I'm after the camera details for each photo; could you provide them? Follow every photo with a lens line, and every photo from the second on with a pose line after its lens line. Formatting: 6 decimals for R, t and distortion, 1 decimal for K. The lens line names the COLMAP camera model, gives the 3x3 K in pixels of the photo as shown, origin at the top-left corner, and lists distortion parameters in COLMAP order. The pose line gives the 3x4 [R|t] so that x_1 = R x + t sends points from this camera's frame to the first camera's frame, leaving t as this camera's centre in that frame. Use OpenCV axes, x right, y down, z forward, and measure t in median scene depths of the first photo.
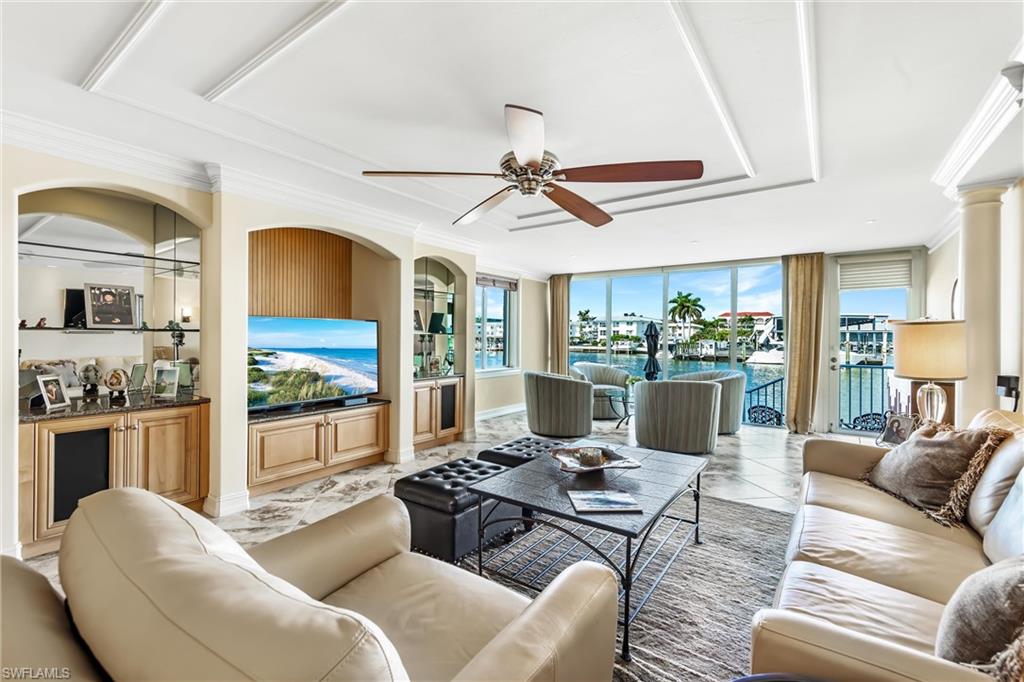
lens RADIAL K [[443.3, 0, 514.3], [0, 443.3, 341.2], [0, 0, 1]] dist [0.003534, 0.000505]
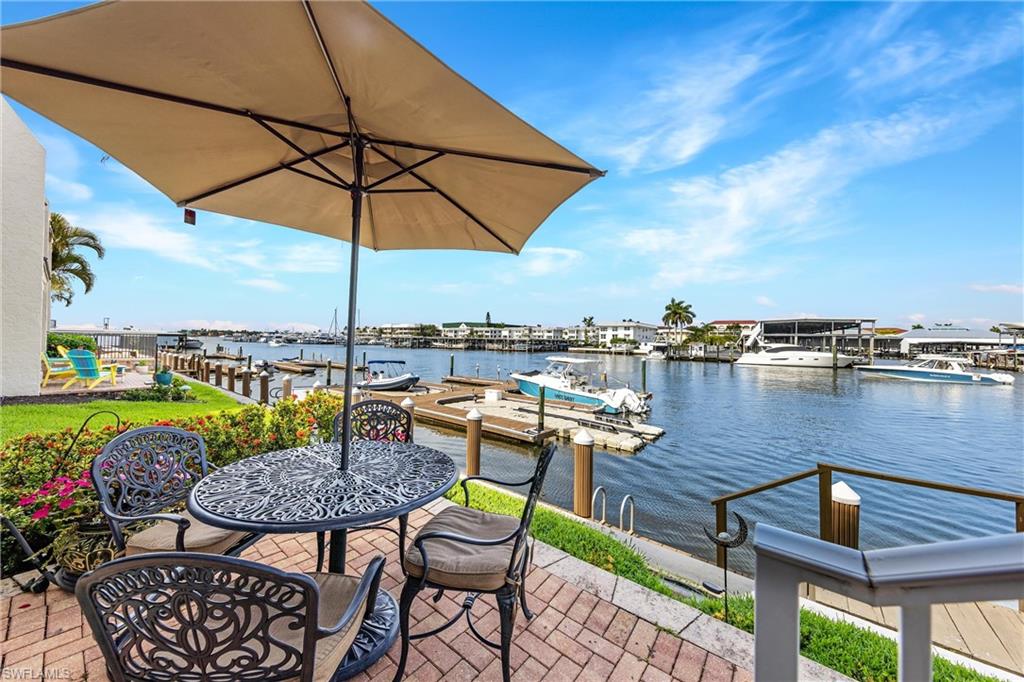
lens RADIAL K [[362.4, 0, 511.4], [0, 362.4, 342.9], [0, 0, 1]] dist [-0.000019, -0.000136]
pose [[0.997701, 0.009180, -0.067142, 0.028655], [-0.009546, 0.999941, -0.005142, 0.005288], [0.067091, 0.005771, 0.997730, 0.058606]]
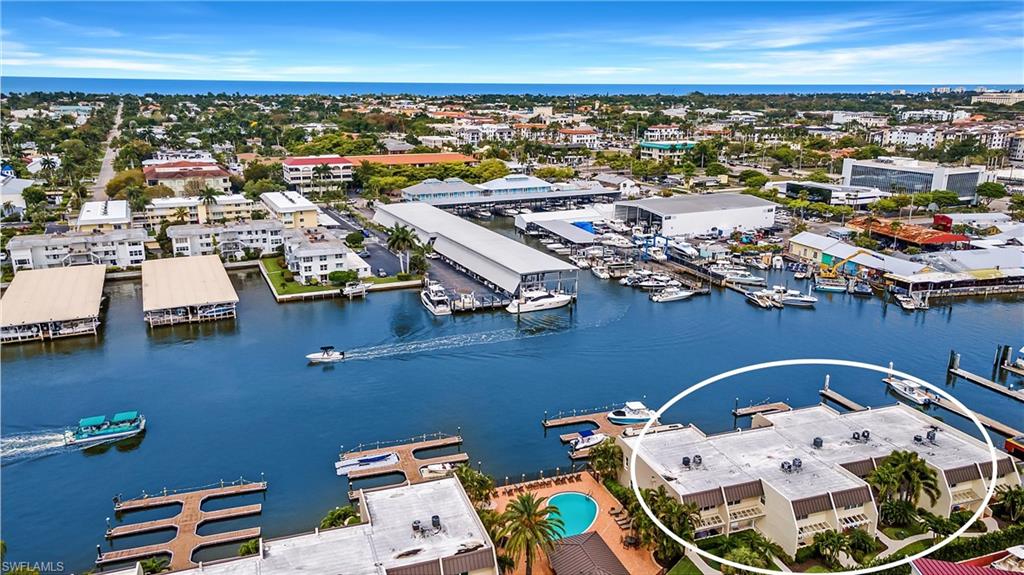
lens RADIAL K [[736.9, 0, 513.0], [0, 736.9, 287.8], [0, 0, 1]] dist [0.064852, 0.007229]
pose [[0.578981, -0.221604, 0.784648, -0.742857], [0.005957, 0.963480, 0.267715, -0.385959], [-0.815319, -0.150328, 0.559157, -0.135246]]
